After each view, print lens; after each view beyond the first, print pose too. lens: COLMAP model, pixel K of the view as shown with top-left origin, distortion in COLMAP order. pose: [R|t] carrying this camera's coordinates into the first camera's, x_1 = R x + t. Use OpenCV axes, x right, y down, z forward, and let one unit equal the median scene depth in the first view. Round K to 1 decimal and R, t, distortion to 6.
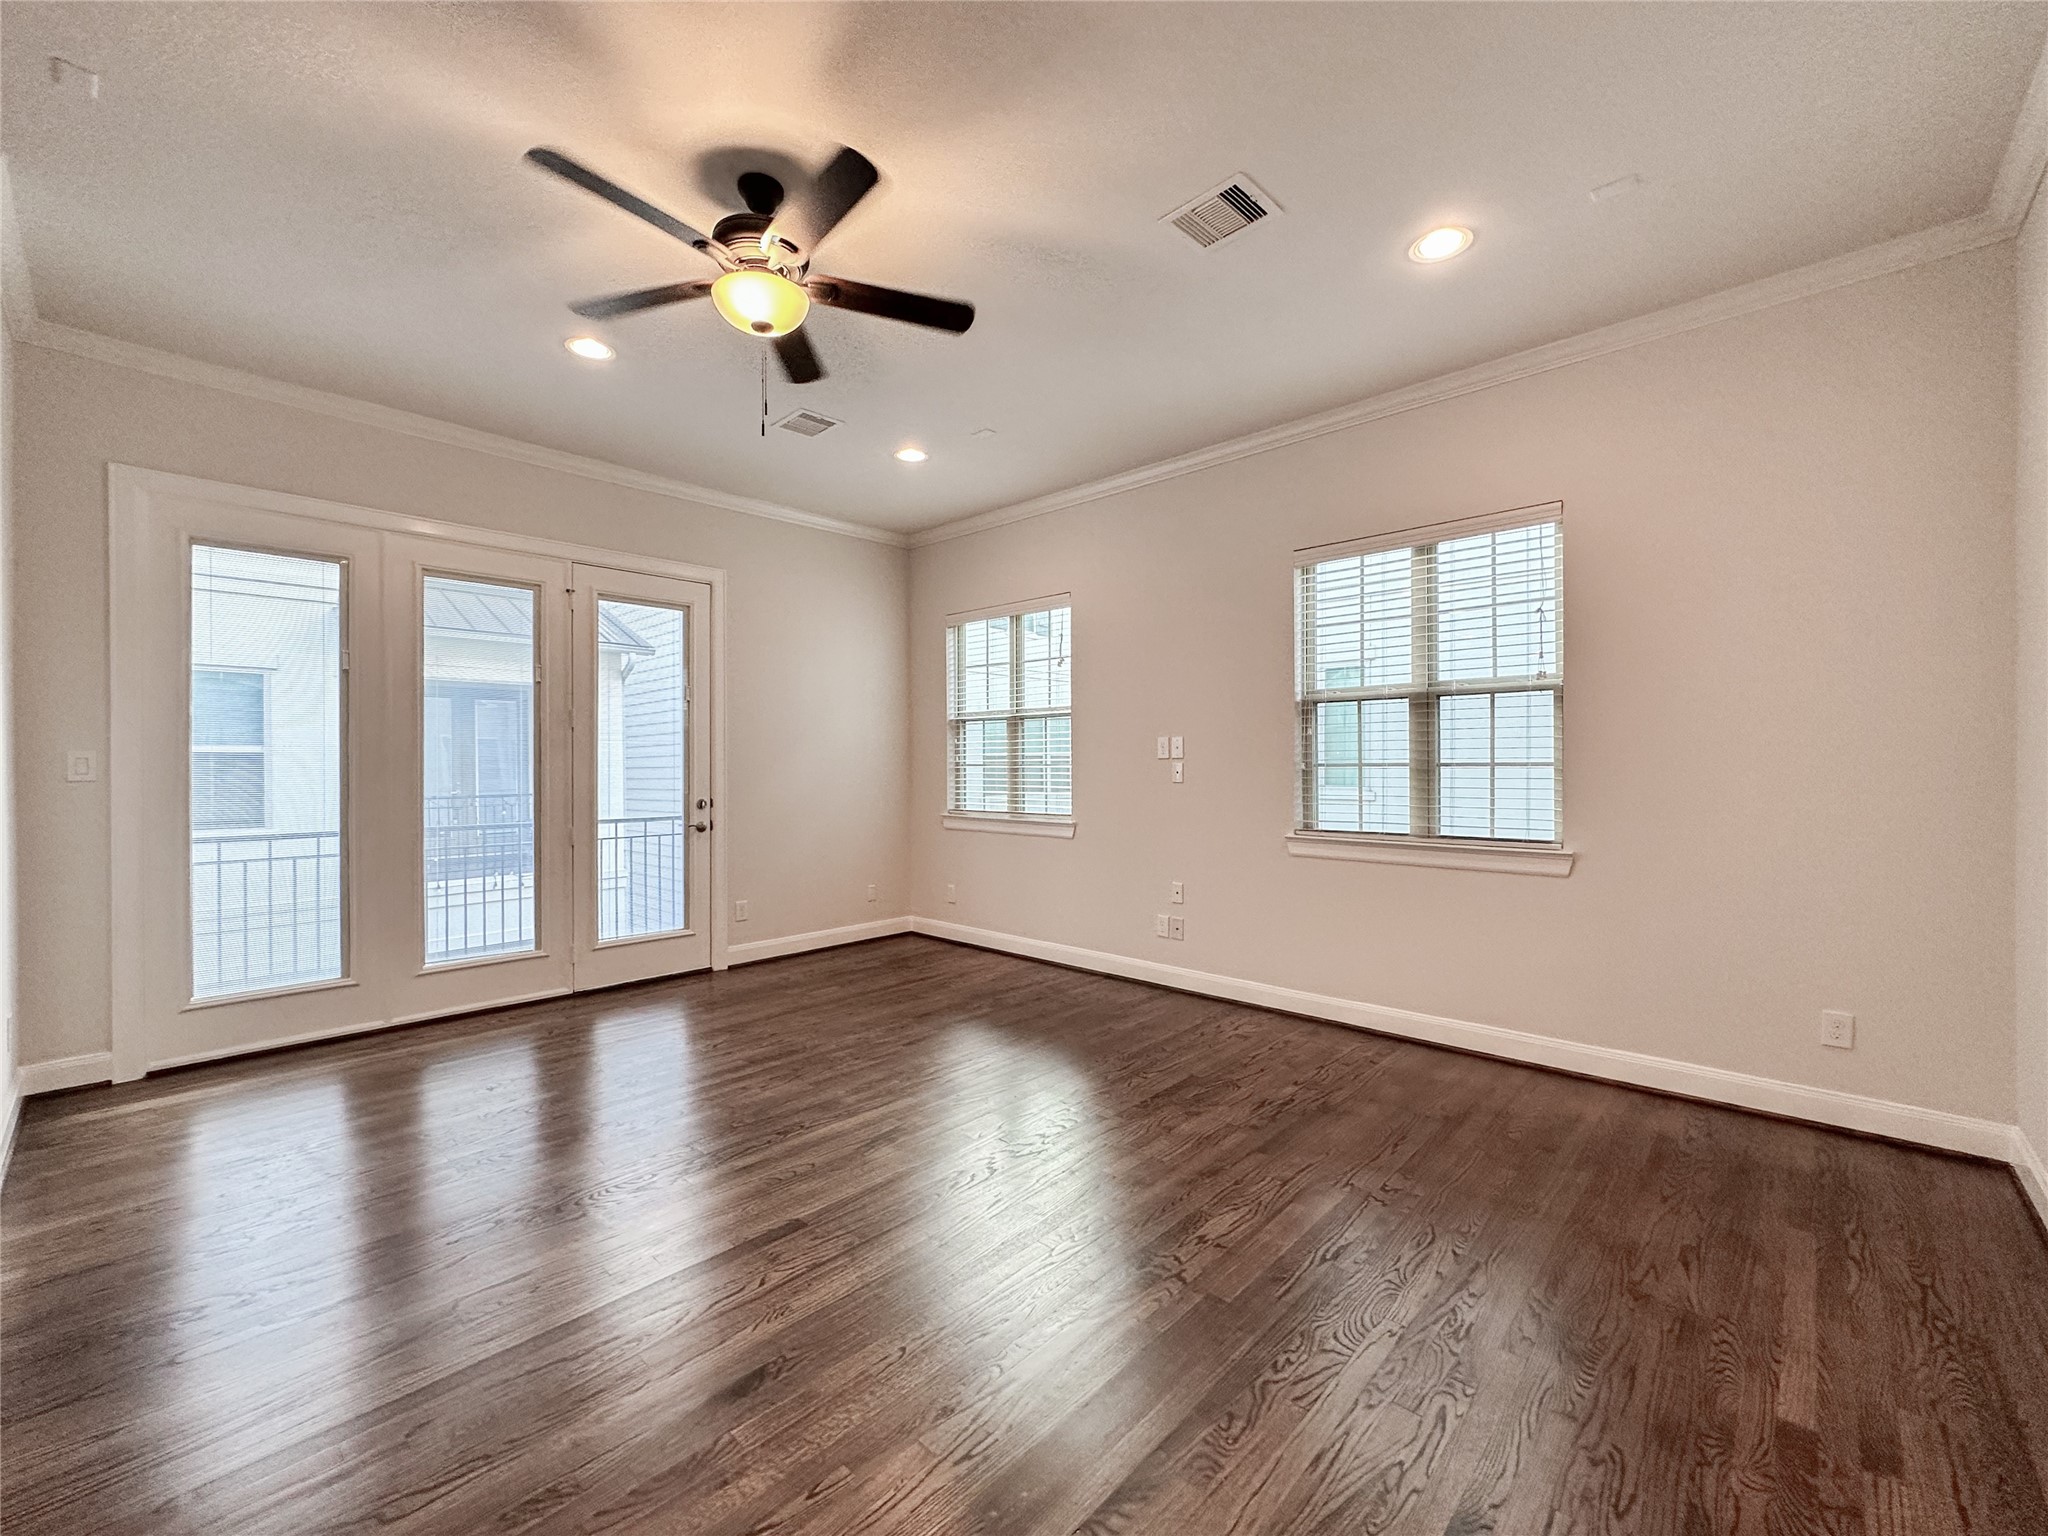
lens RADIAL K [[846.2, 0, 1094.1], [0, 846.2, 748.9], [0, 0, 1]] dist [0.000133, -0.000037]
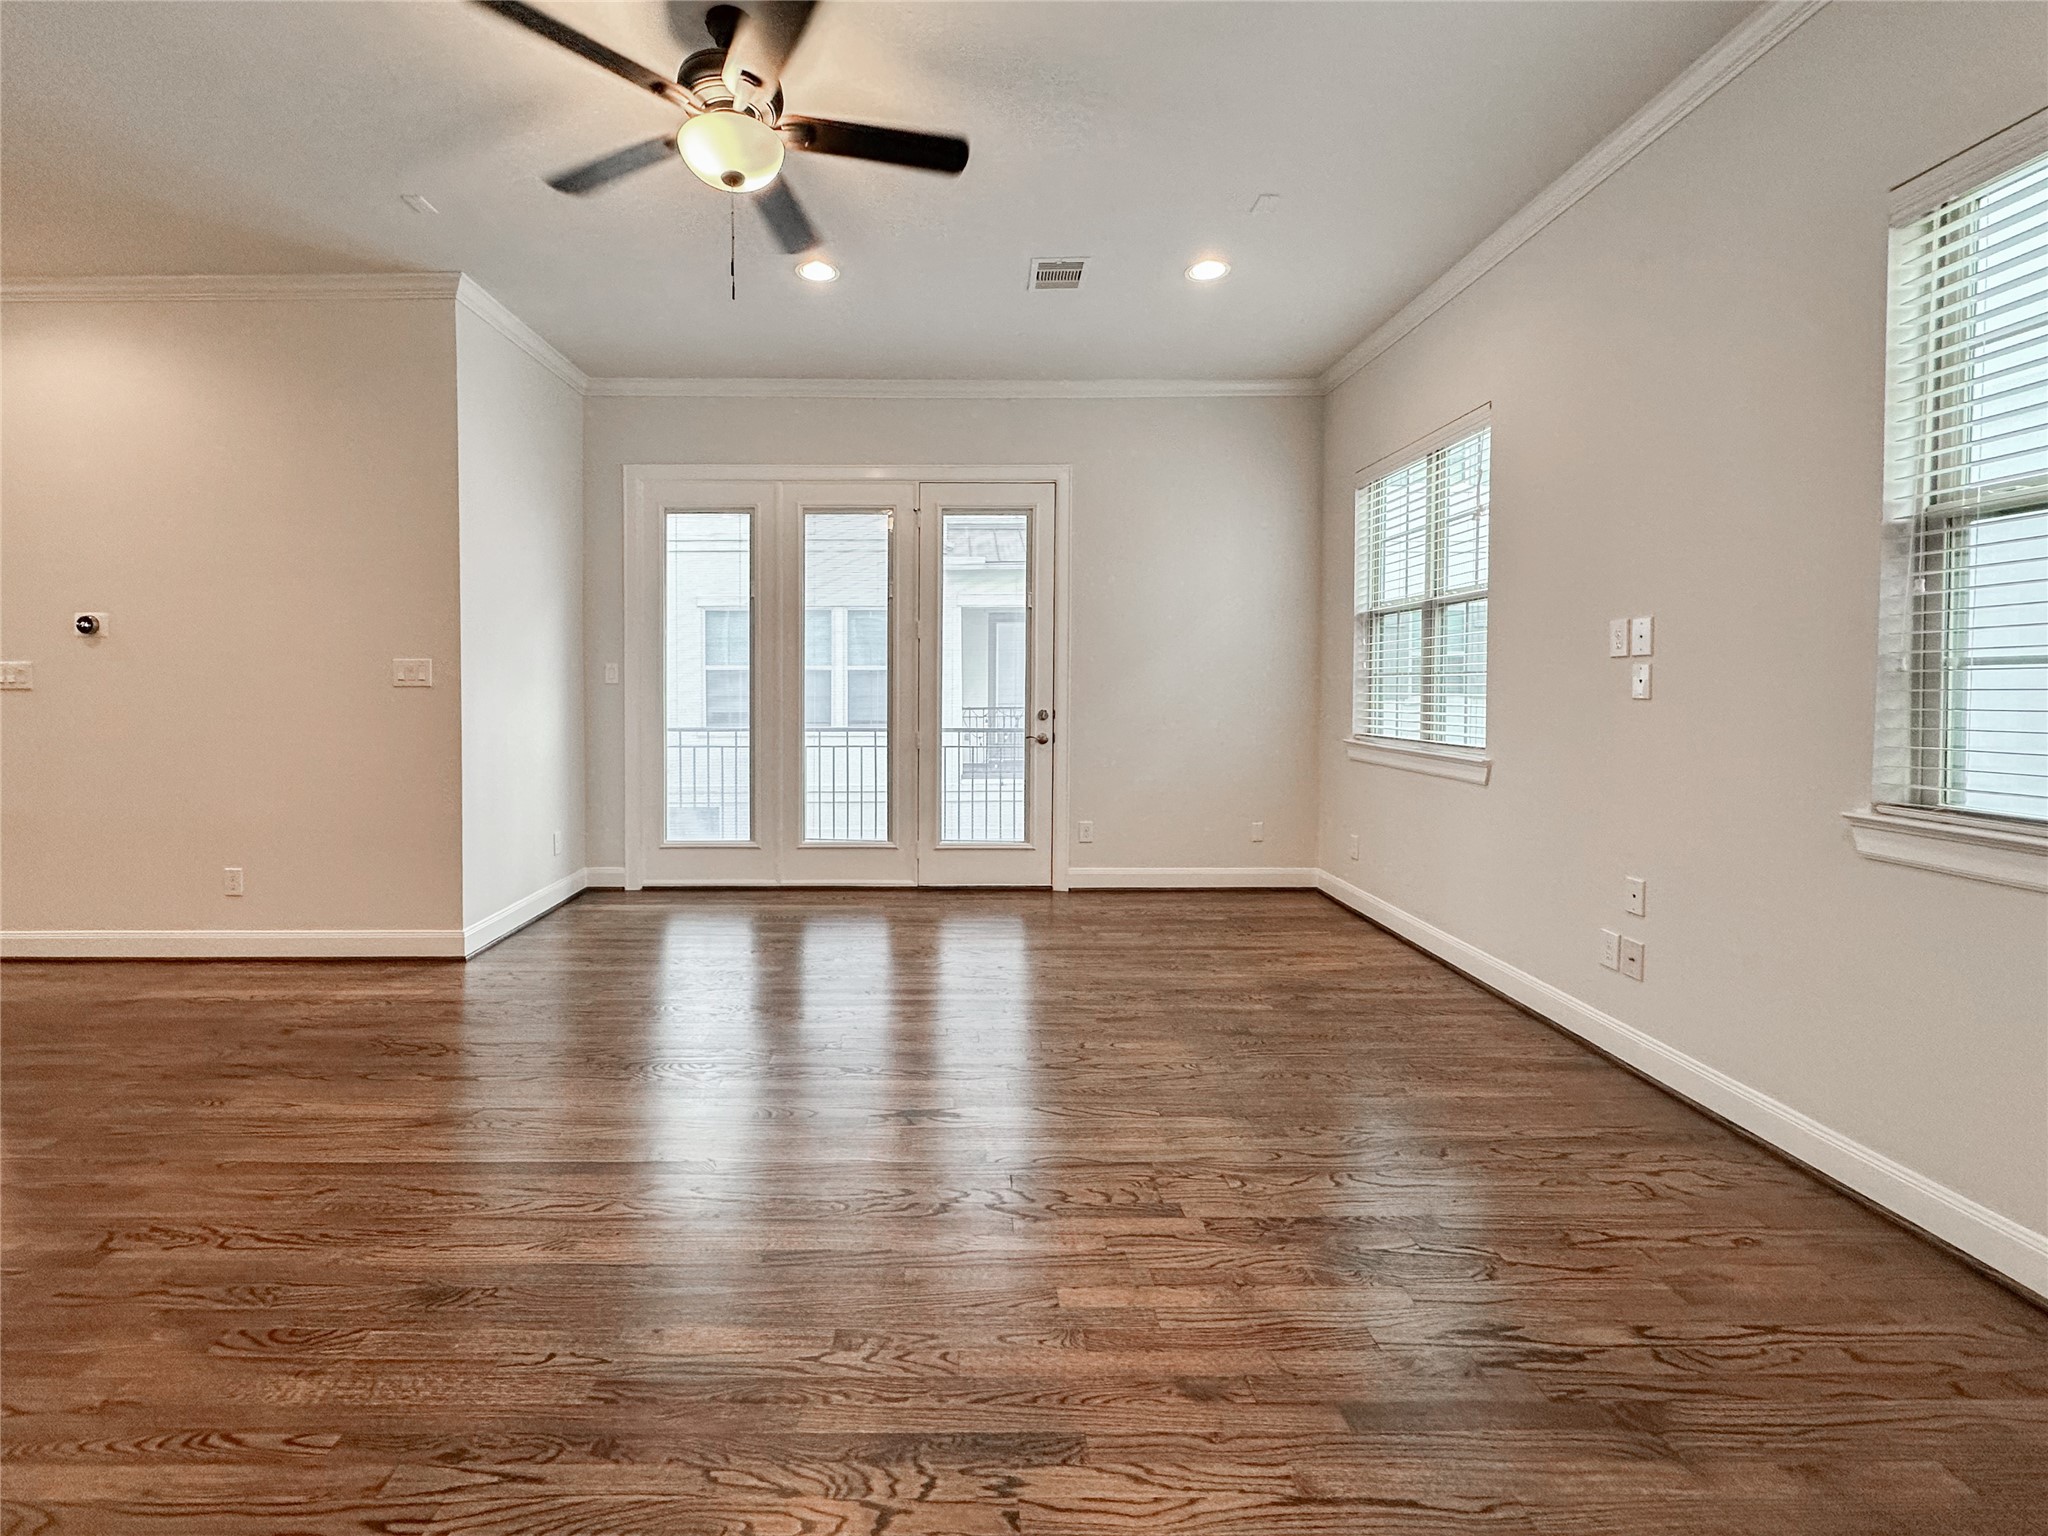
lens RADIAL K [[900.3, 0, 1021.1], [0, 900.3, 702.8], [0, 0, 1]] dist [-0.000161, 0.000399]
pose [[0.652052, 0.015588, -0.758014, 0.297431], [0.011789, 0.999459, 0.030695, 0.020043], [0.758083, -0.028951, 0.651515, 0.323326]]
